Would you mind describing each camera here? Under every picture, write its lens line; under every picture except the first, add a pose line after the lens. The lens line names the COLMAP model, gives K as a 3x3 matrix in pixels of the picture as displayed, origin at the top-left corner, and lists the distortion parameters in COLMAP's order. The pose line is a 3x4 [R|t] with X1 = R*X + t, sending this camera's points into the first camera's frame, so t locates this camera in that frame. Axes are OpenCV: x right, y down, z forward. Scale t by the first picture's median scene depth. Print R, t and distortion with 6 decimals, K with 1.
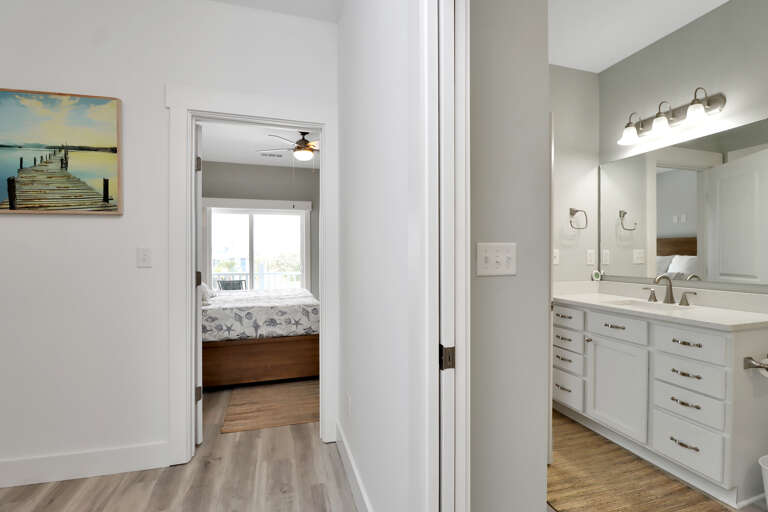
lens RADIAL K [[373.8, 0, 384.0], [0, 373.8, 256.0], [0, 0, 1]] dist [-0.001956, -0.013271]
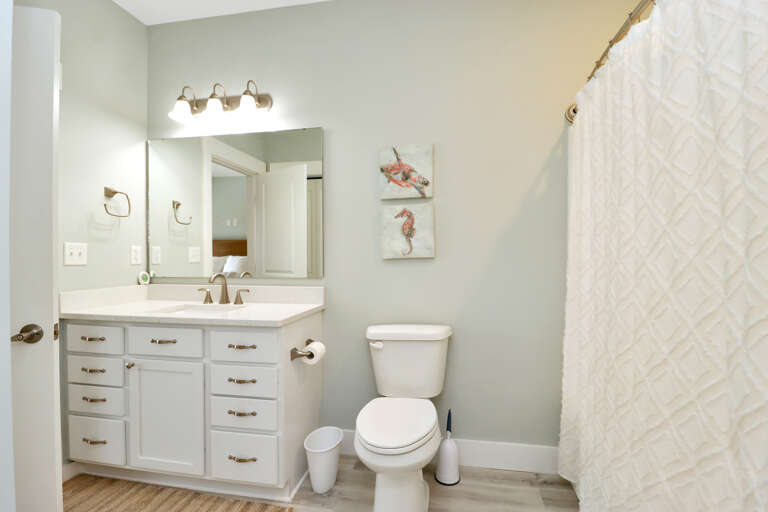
lens RADIAL K [[373.8, 0, 384.0], [0, 373.8, 256.0], [0, 0, 1]] dist [-0.001956, -0.013271]
pose [[0.489894, -0.002952, 0.871777, 0.147622], [0.010513, 0.999942, -0.002522, 0.014957], [-0.871719, 0.010401, 0.489896, 0.191087]]
